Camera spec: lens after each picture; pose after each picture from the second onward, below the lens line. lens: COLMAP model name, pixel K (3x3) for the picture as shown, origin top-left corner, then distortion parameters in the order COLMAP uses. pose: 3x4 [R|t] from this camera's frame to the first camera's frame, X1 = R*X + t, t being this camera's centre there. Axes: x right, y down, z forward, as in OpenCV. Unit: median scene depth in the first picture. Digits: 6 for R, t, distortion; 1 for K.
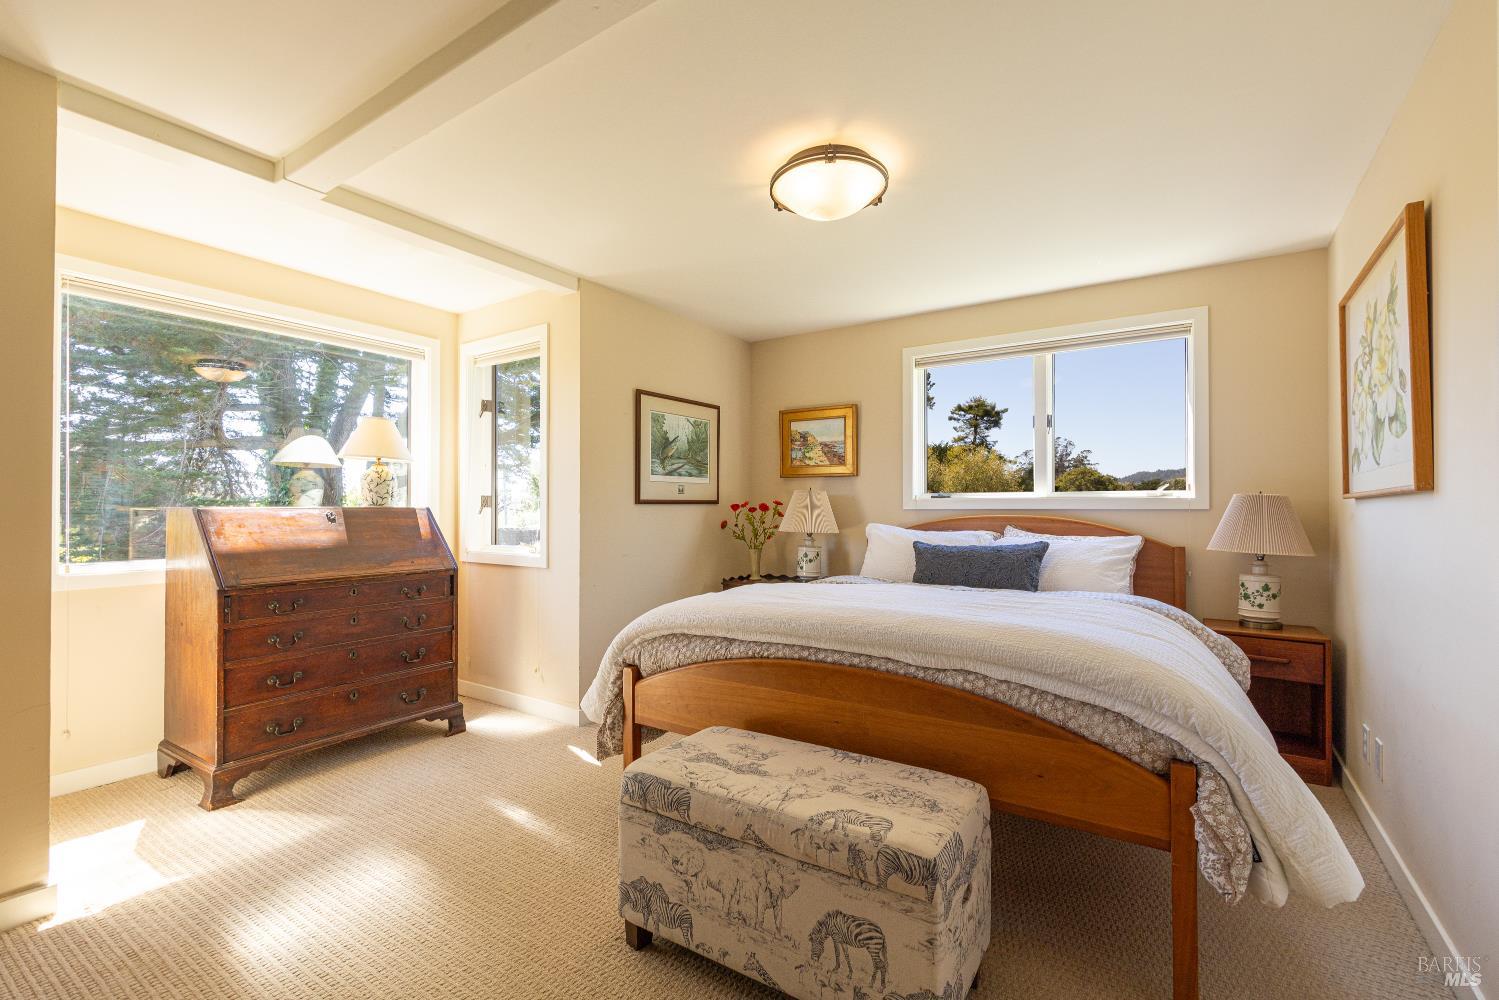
lens RADIAL K [[667.0, 0, 749.5], [0, 667.0, 500.0], [0, 0, 1]] dist [0.000708, 0.000019]
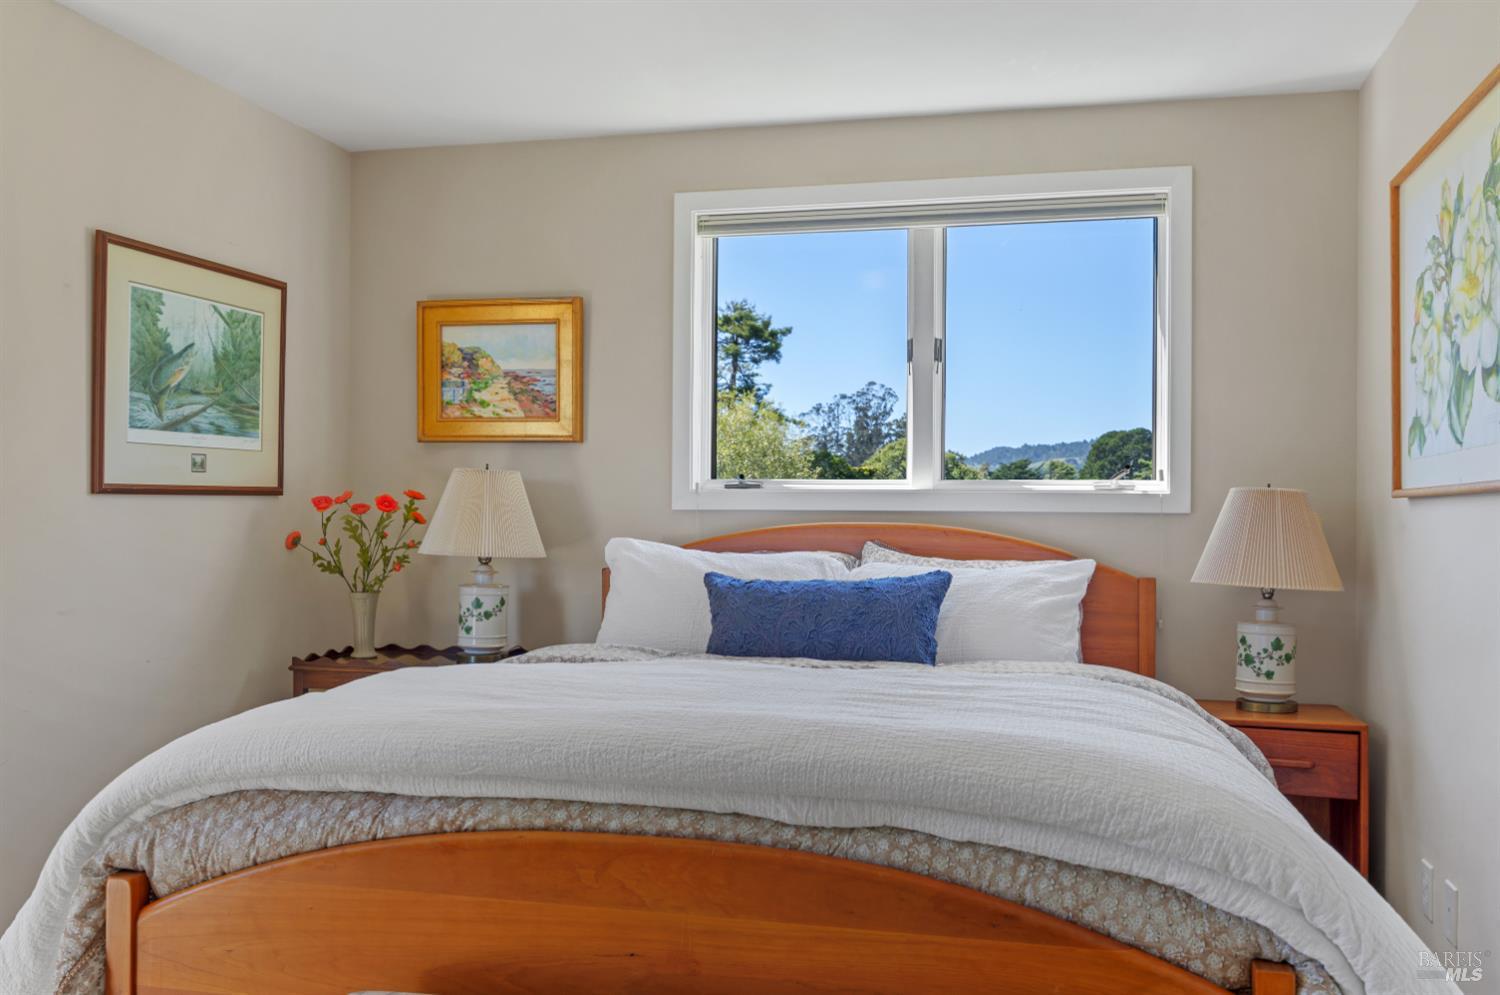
lens RADIAL K [[1298.9, 0, 750.0], [0, 1298.9, 497.5], [0, 0, 1]] dist [0.002032, -0.000659]
pose [[0.937692, 0.009613, 0.347335, -0.079073], [-0.011560, 0.999927, 0.003534, 0.000518], [-0.347276, -0.007329, 0.937734, 0.068151]]
